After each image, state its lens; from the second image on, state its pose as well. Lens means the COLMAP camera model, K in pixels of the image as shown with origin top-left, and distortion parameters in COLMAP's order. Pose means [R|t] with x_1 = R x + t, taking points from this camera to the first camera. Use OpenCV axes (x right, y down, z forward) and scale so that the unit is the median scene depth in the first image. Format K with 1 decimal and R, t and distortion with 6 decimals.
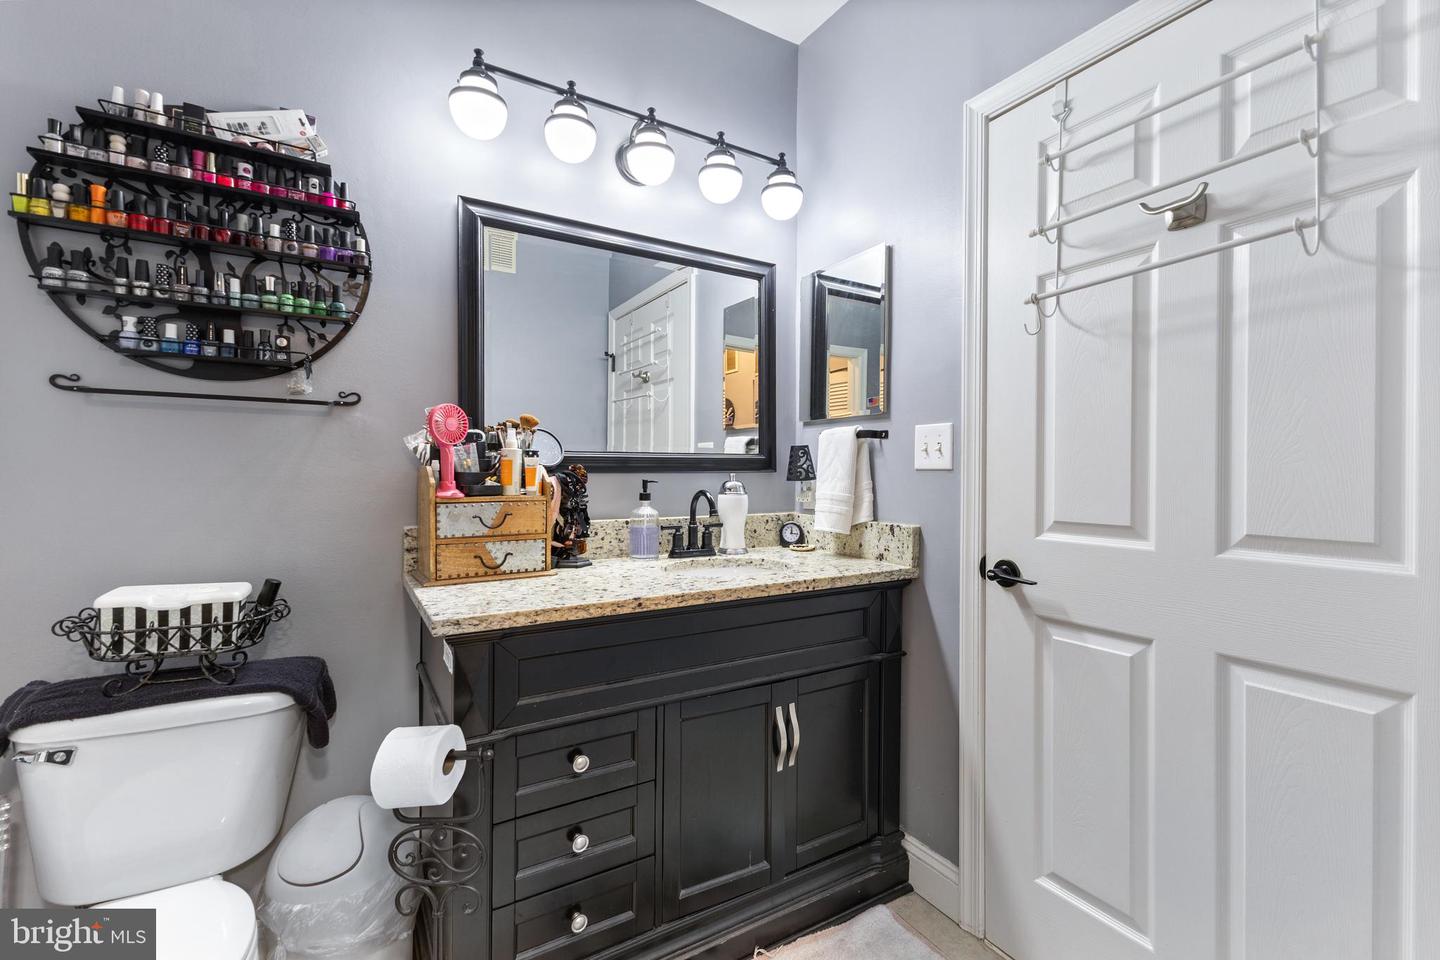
lens RADIAL K [[639.6, 0, 720.4], [0, 639.6, 482.7], [0, 0, 1]] dist [0.010250, -0.000770]
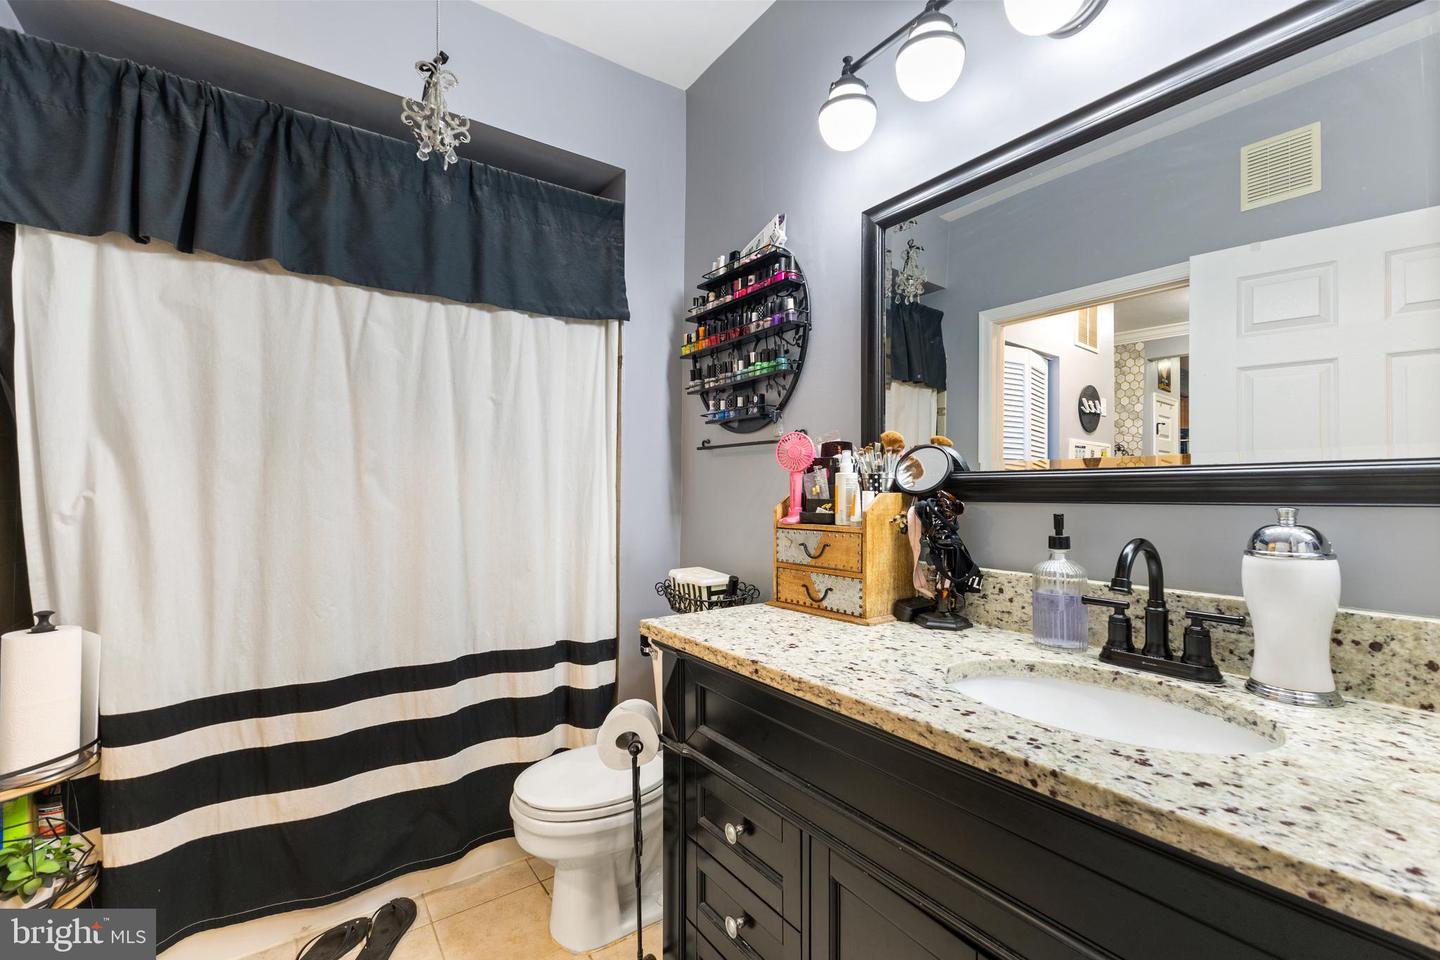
lens RADIAL K [[639.6, 0, 720.4], [0, 639.6, 482.7], [0, 0, 1]] dist [0.010250, -0.000770]
pose [[0.044236, -0.016511, -0.998885, 0.616163], [-0.020662, 0.999634, -0.017438, -0.022500], [0.998807, 0.021411, 0.043879, 0.865478]]
